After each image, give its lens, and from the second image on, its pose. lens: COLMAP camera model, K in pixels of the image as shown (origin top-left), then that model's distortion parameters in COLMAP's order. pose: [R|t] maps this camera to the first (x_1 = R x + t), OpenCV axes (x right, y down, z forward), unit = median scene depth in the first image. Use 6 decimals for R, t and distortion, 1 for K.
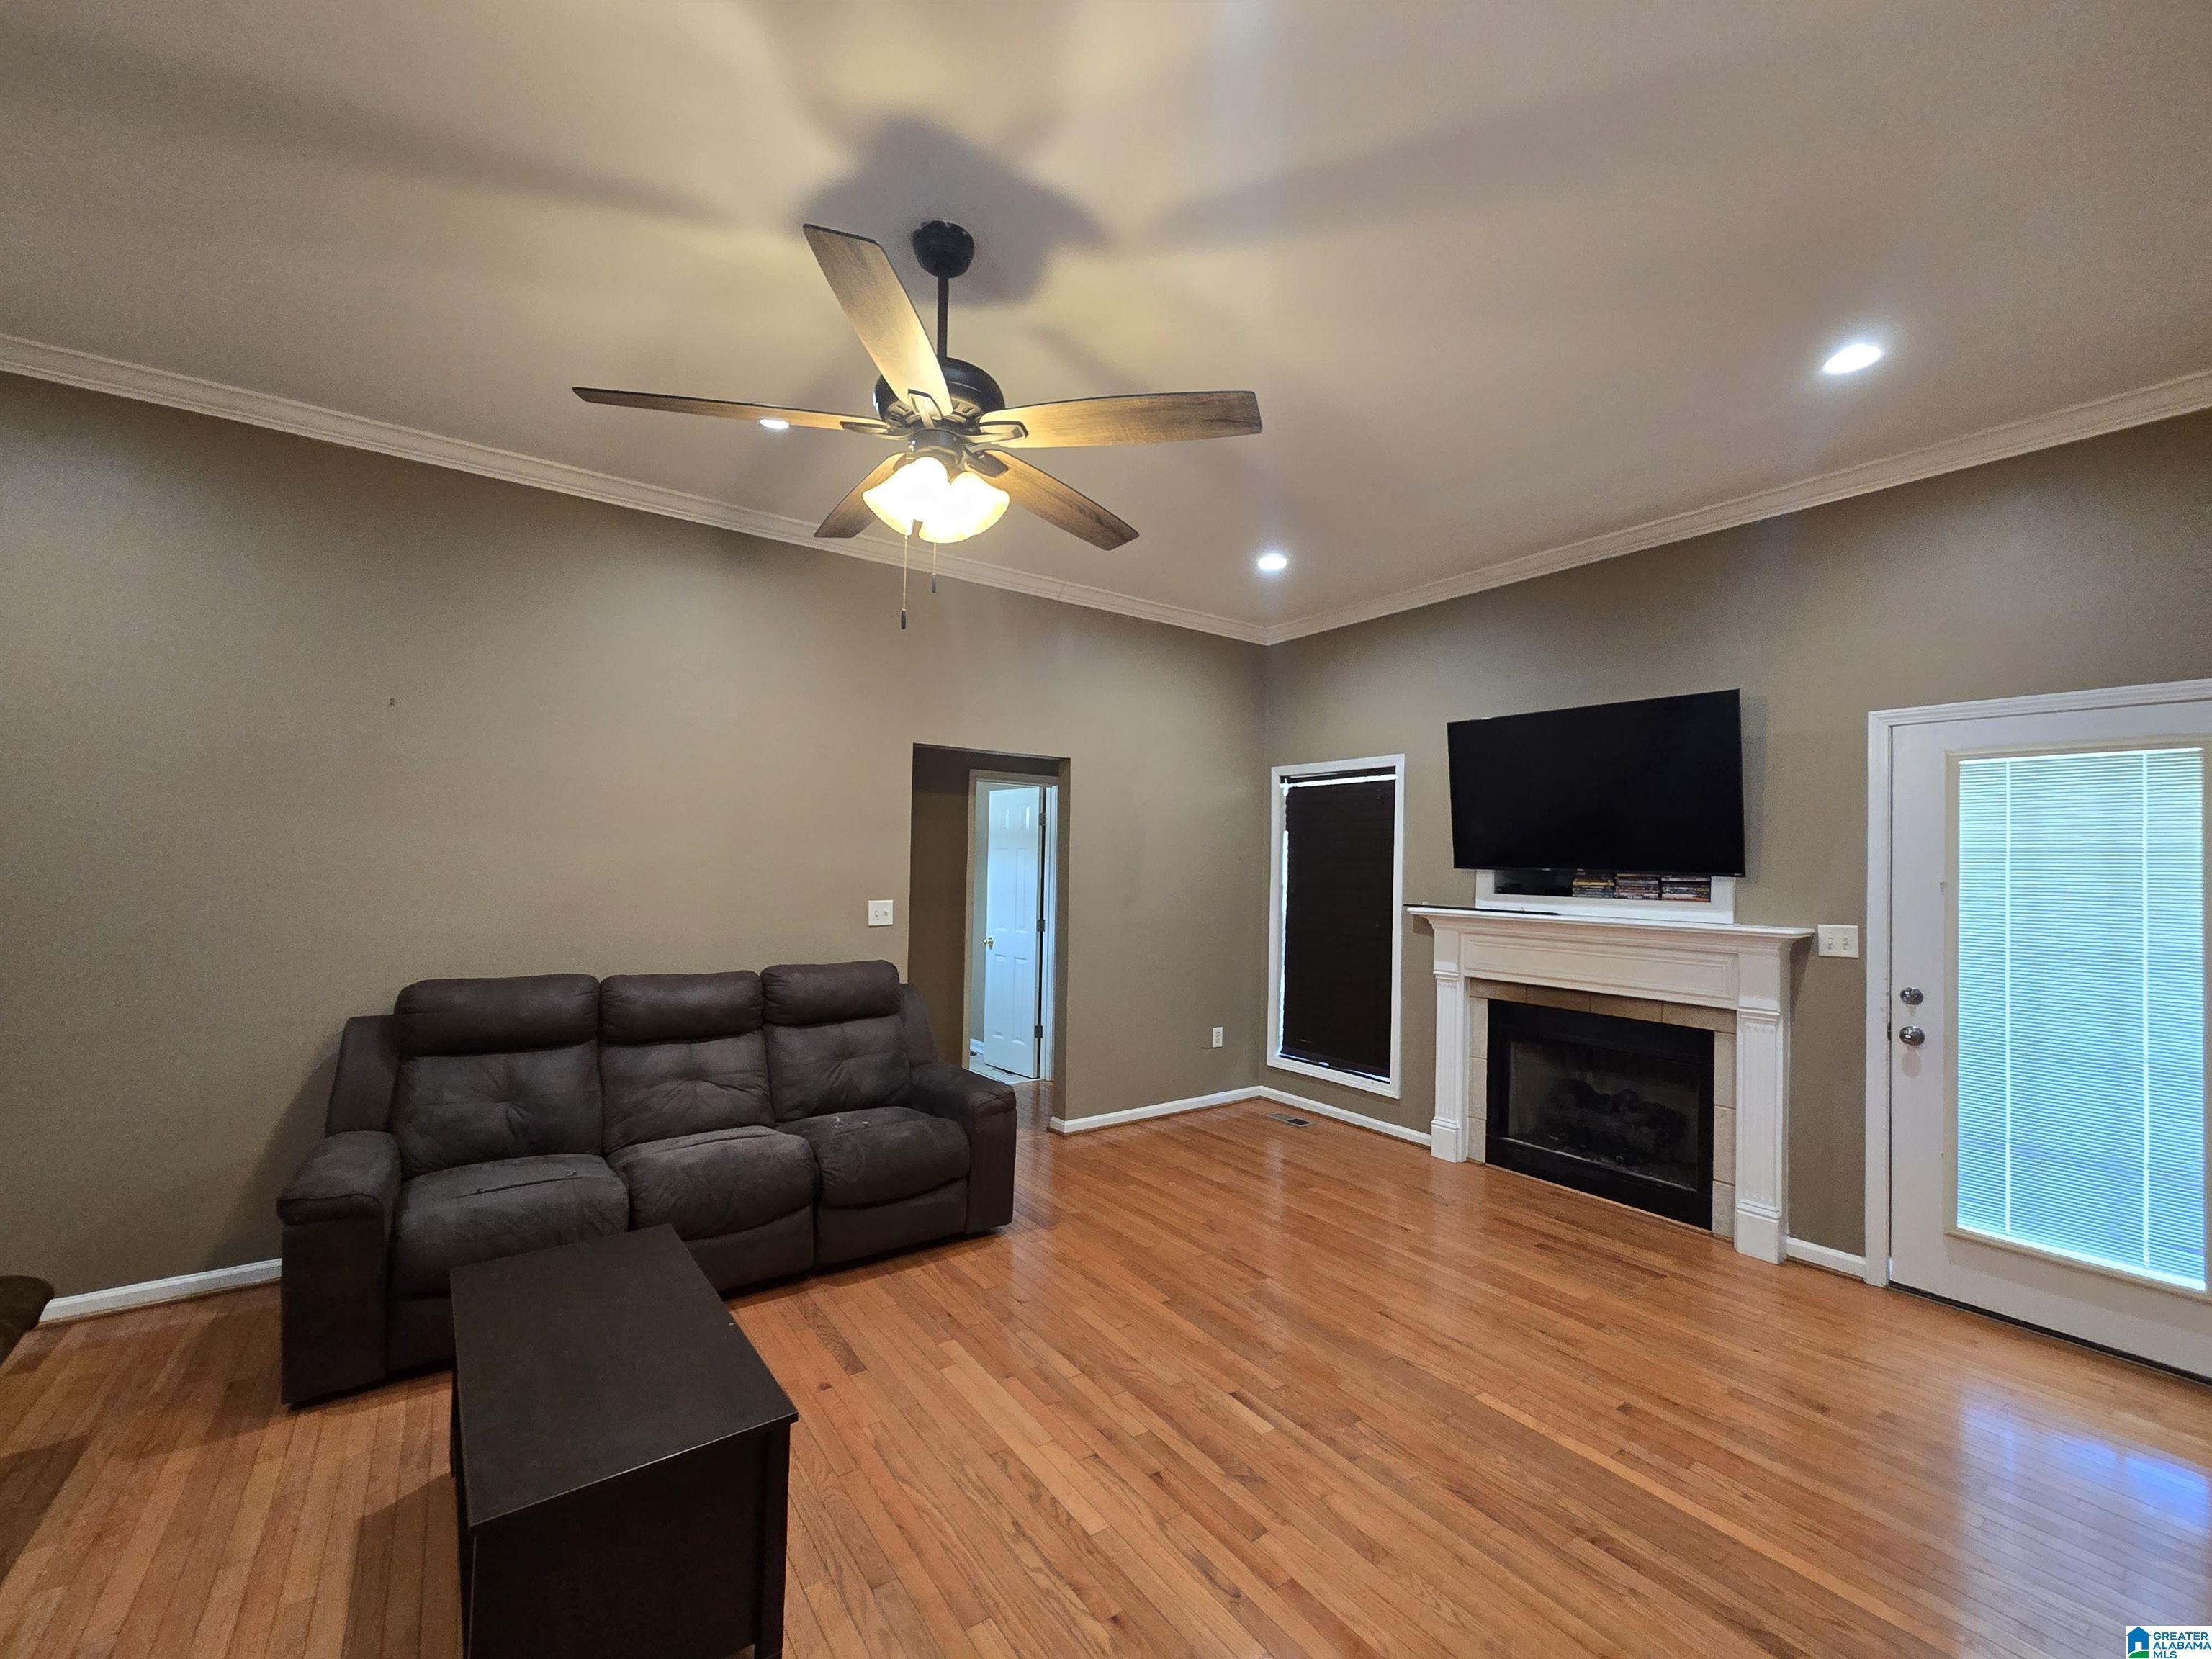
lens RADIAL K [[912.0, 0, 1108.6], [0, 912.0, 836.7], [0, 0, 1]] dist [-0.003518, 0.002199]
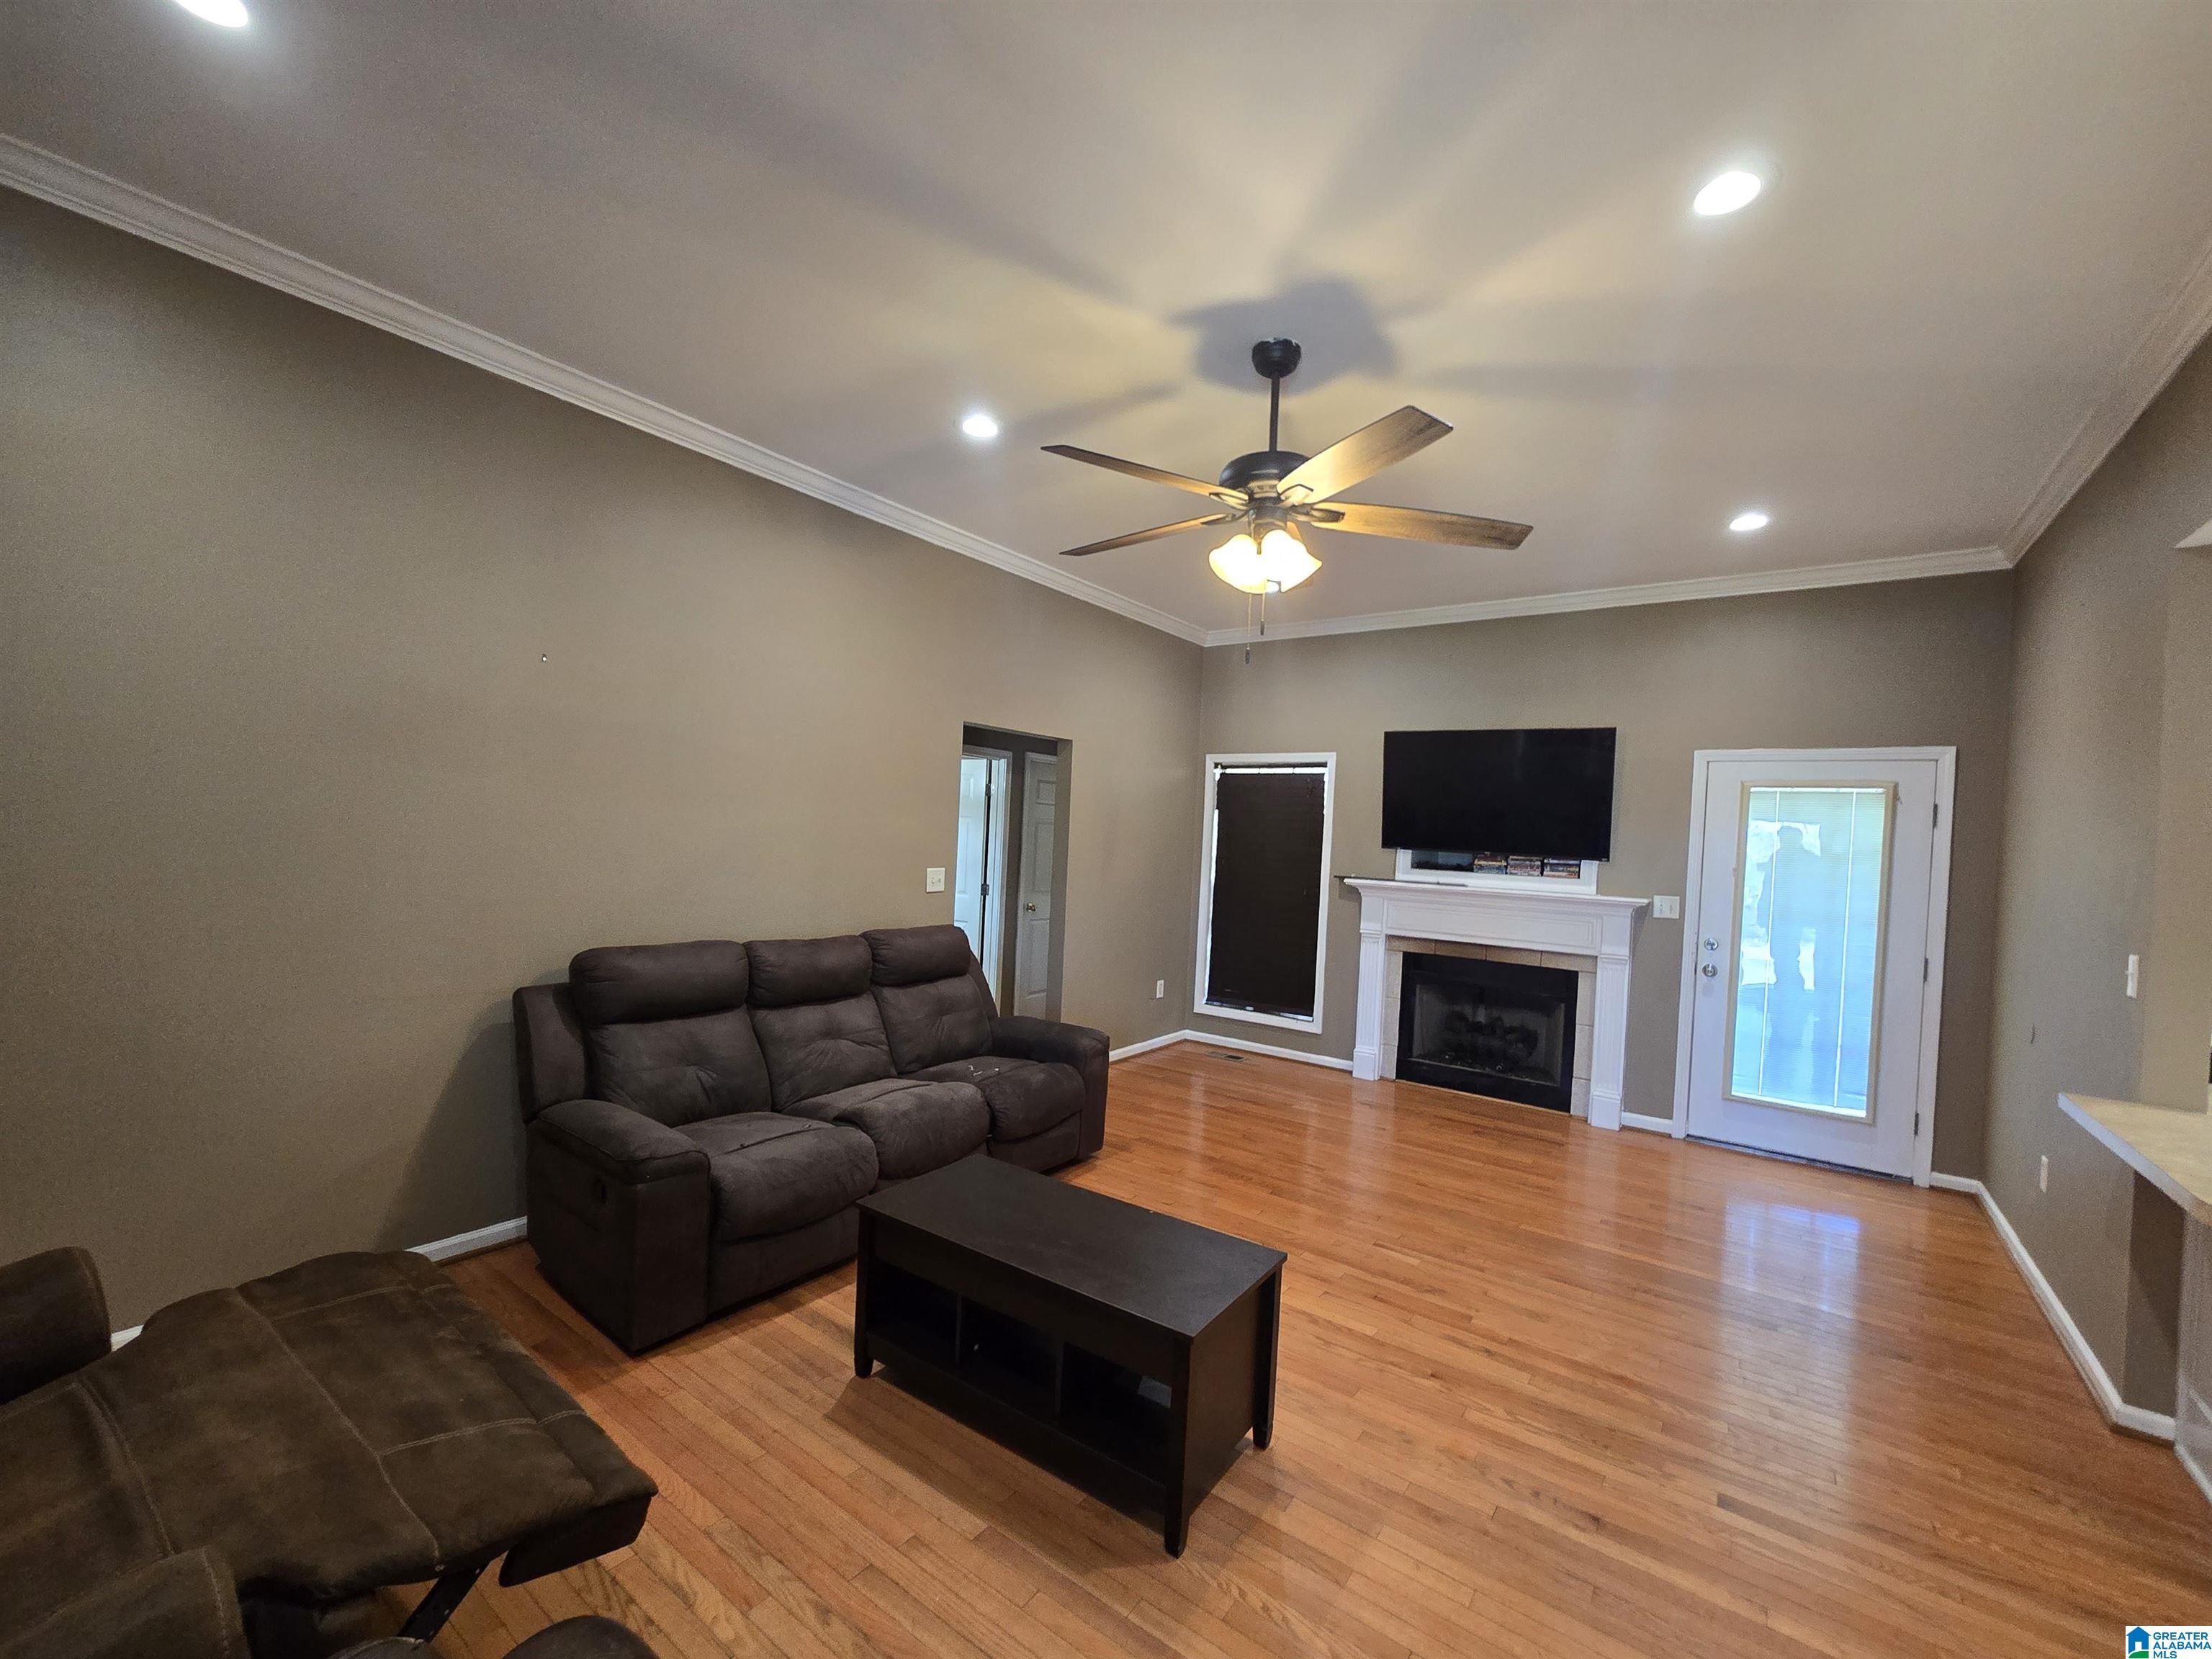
lens RADIAL K [[912.0, 0, 1110.4], [0, 912.0, 836.3], [0, 0, 1]] dist [-0.003518, 0.002199]
pose [[0.948298, 0.024381, 0.316445, -0.470404], [-0.037758, 0.998631, 0.036209, -0.016154], [-0.315129, -0.046285, 0.947920, -0.085609]]
